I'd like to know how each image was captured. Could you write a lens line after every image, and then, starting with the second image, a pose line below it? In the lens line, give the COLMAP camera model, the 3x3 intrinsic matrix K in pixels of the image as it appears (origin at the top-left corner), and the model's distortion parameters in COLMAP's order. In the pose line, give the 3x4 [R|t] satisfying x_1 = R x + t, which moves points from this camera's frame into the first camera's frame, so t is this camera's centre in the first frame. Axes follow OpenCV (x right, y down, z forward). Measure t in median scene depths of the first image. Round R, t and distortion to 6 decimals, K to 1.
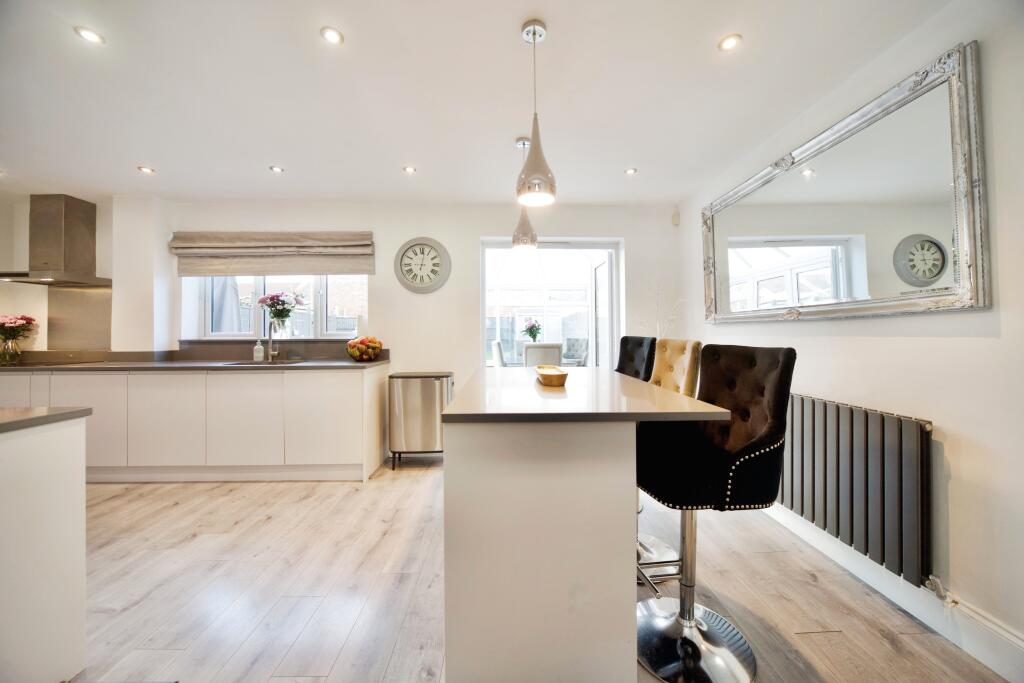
lens RADIAL K [[382.8, 0, 527.8], [0, 382.8, 330.2], [0, 0, 1]] dist [0.000794, 0.000071]
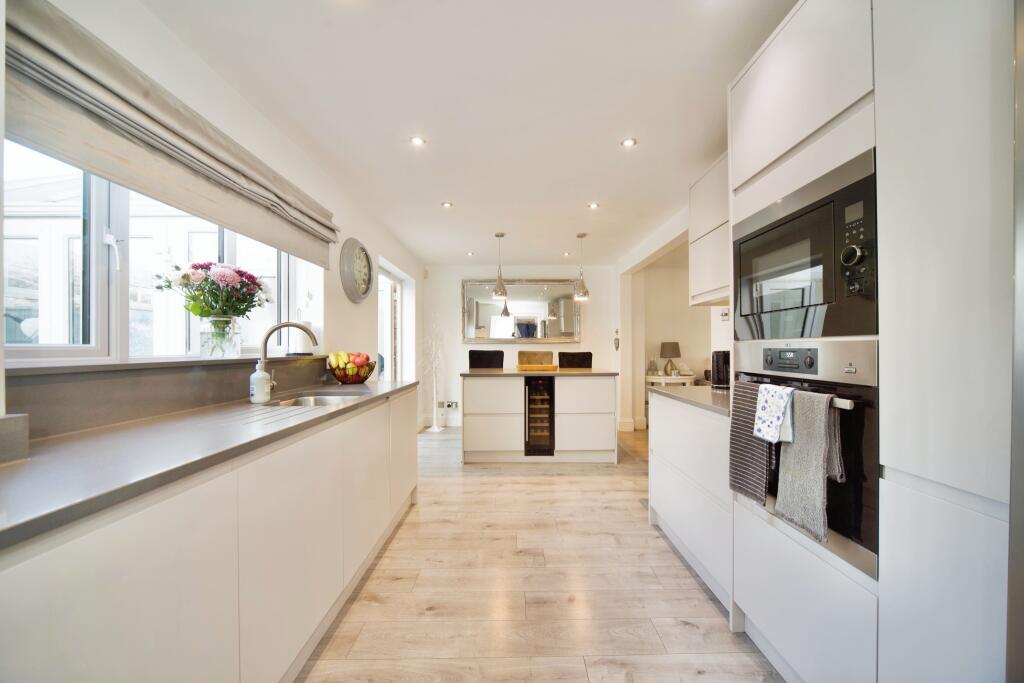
lens RADIAL K [[346.3, 0, 528.6], [0, 346.3, 346.6], [0, 0, 1]] dist [-0.000267, -0.000019]
pose [[0.015077, 0.006873, 0.999863, -1.320177], [-0.003336, 0.999971, -0.006824, 0.011111], [-0.999881, -0.003233, 0.015099, 0.723036]]
